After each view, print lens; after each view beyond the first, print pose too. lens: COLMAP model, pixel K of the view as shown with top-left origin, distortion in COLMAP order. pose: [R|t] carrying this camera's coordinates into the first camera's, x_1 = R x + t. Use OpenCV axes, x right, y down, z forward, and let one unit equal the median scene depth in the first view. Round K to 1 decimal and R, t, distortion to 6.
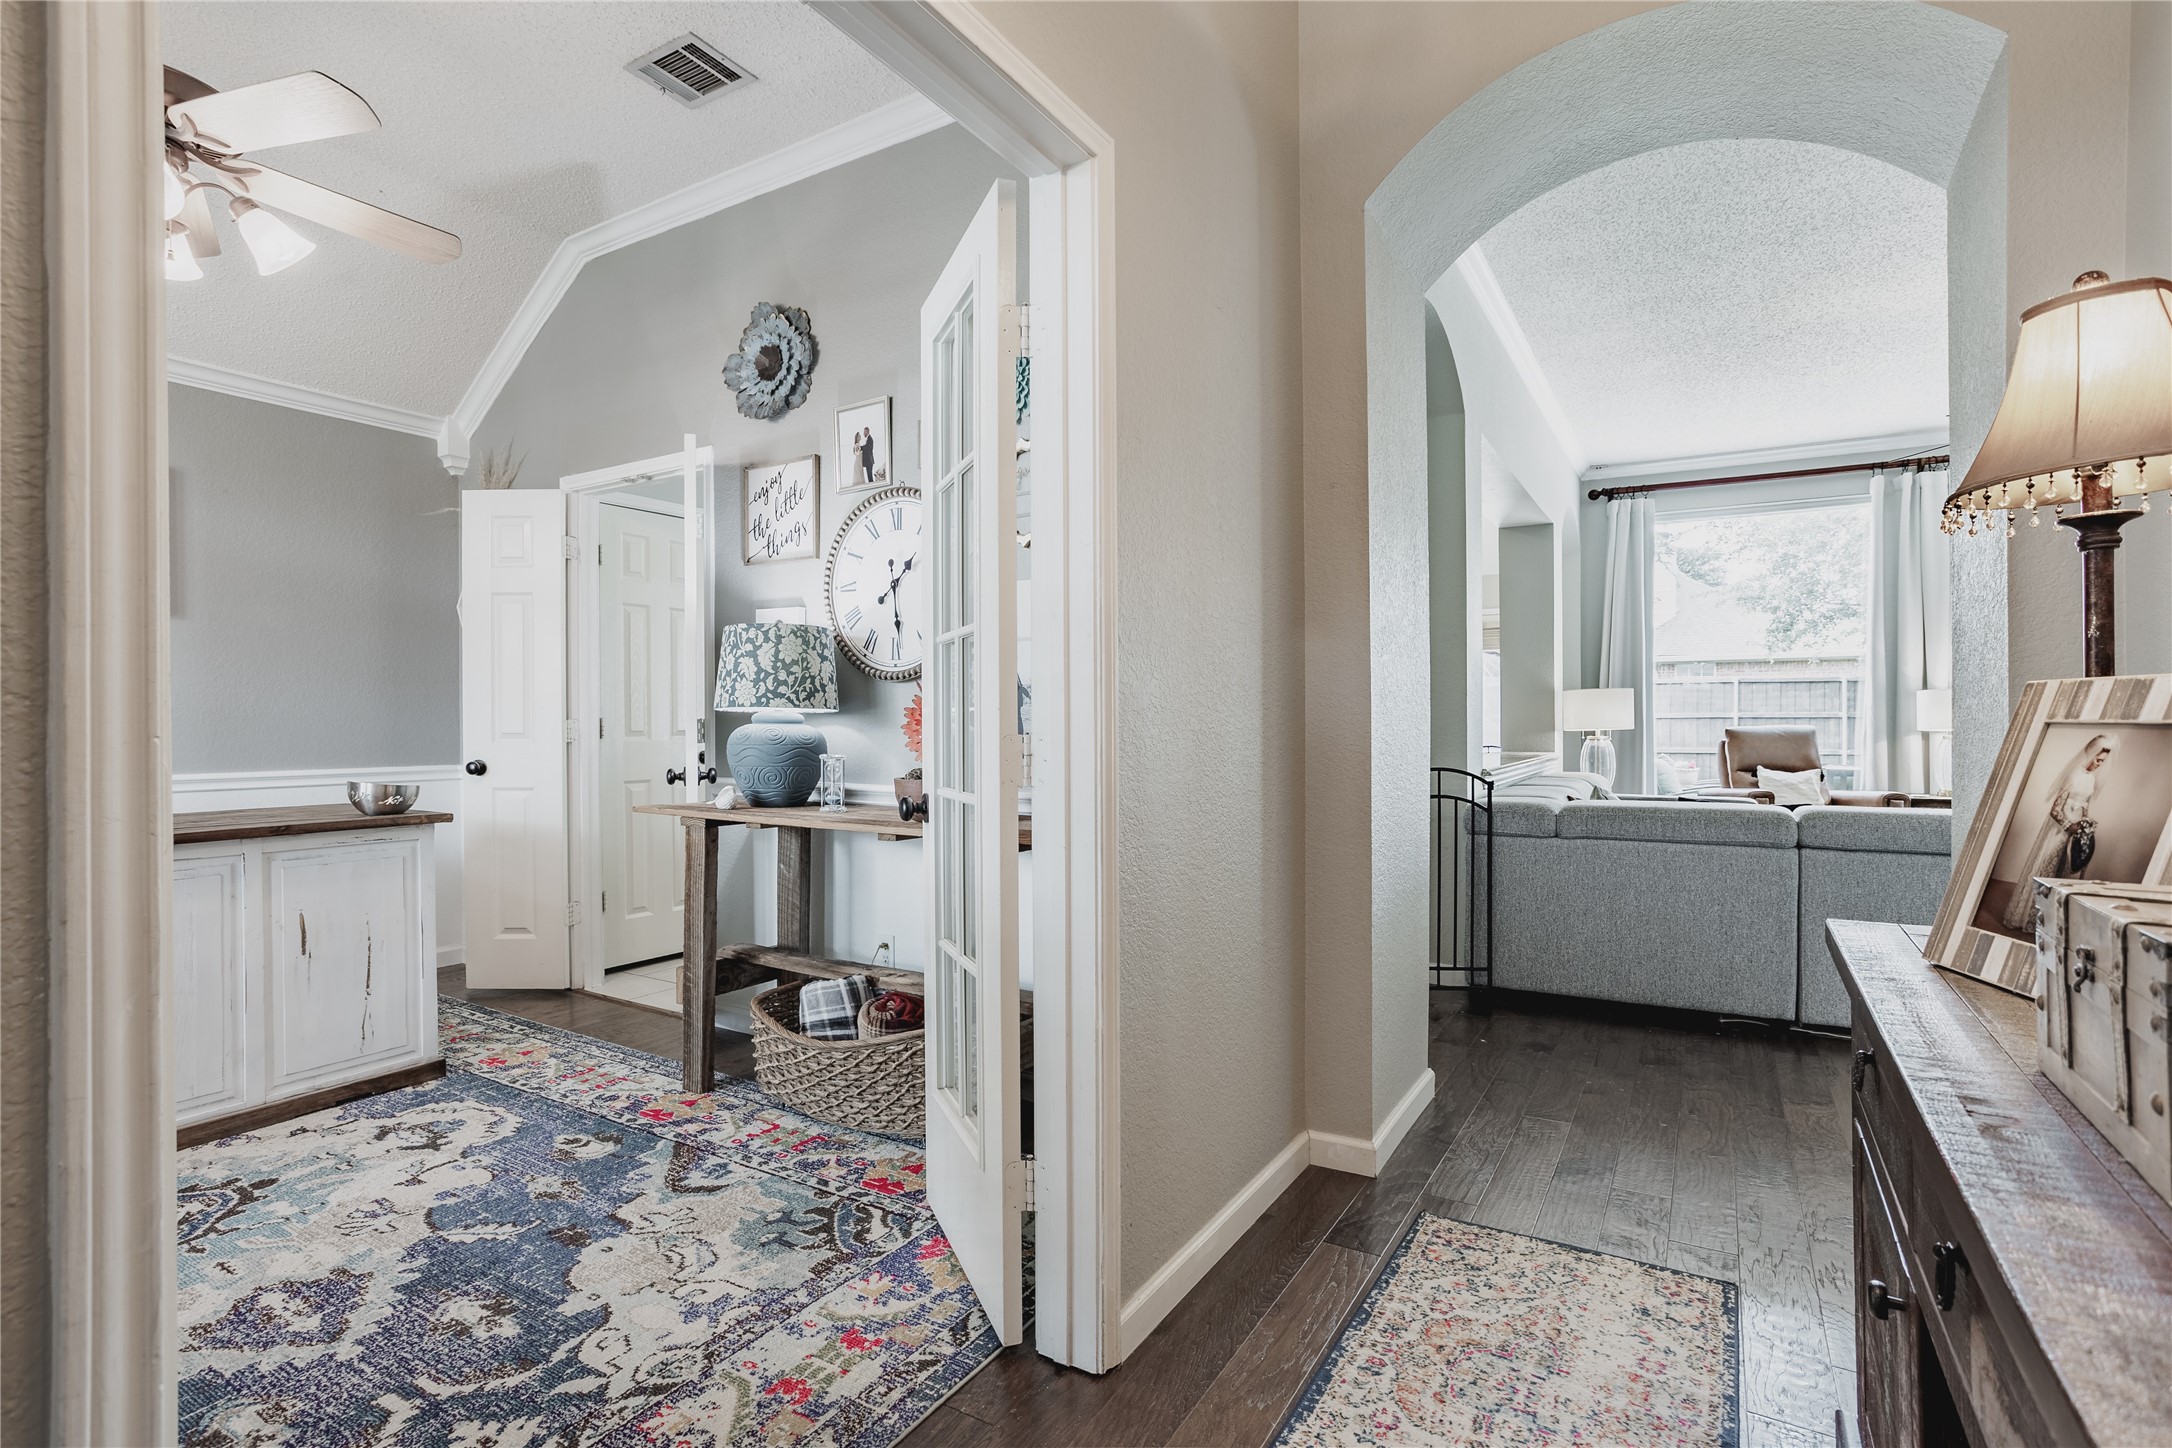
lens RADIAL K [[1047.2, 0, 1066.2], [0, 1047.2, 724.1], [0, 0, 1]] dist [-0.059771, 0.036646]
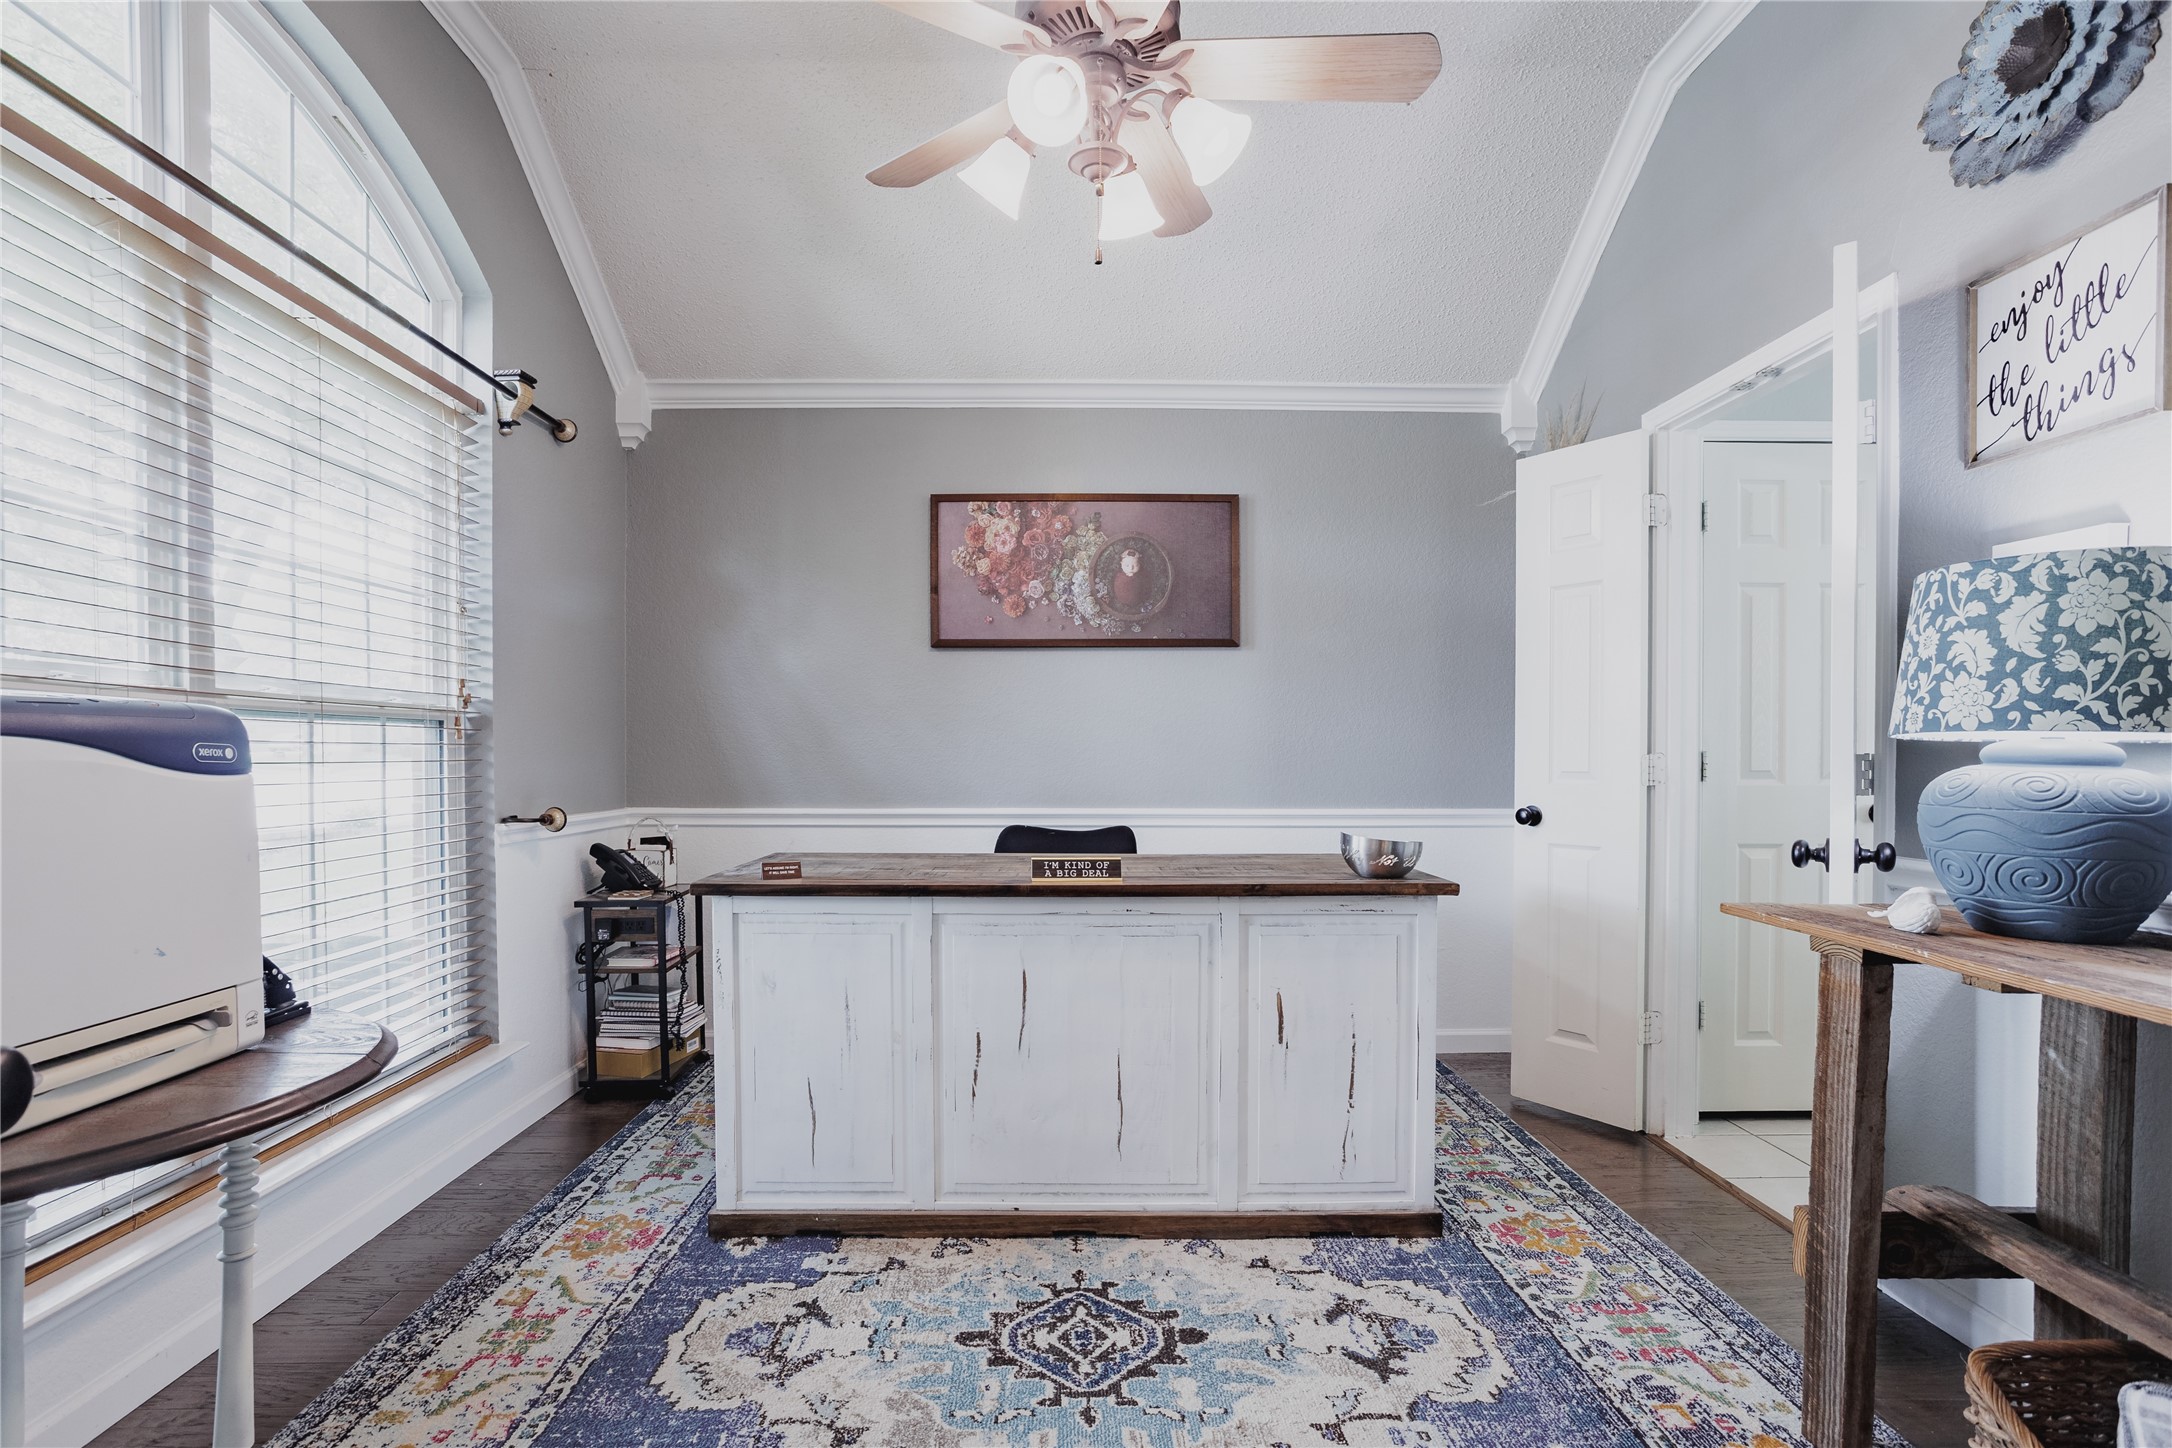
lens RADIAL K [[1083.4, 0, 1052.0], [0, 1083.4, 776.1], [0, 0, 1]] dist [-0.037202, 0.020421]
pose [[0.536834, 0.019641, -0.843459, -0.112267], [-0.003007, 0.999767, 0.021367, -0.004643], [0.843683, -0.008934, 0.536768, 0.358344]]
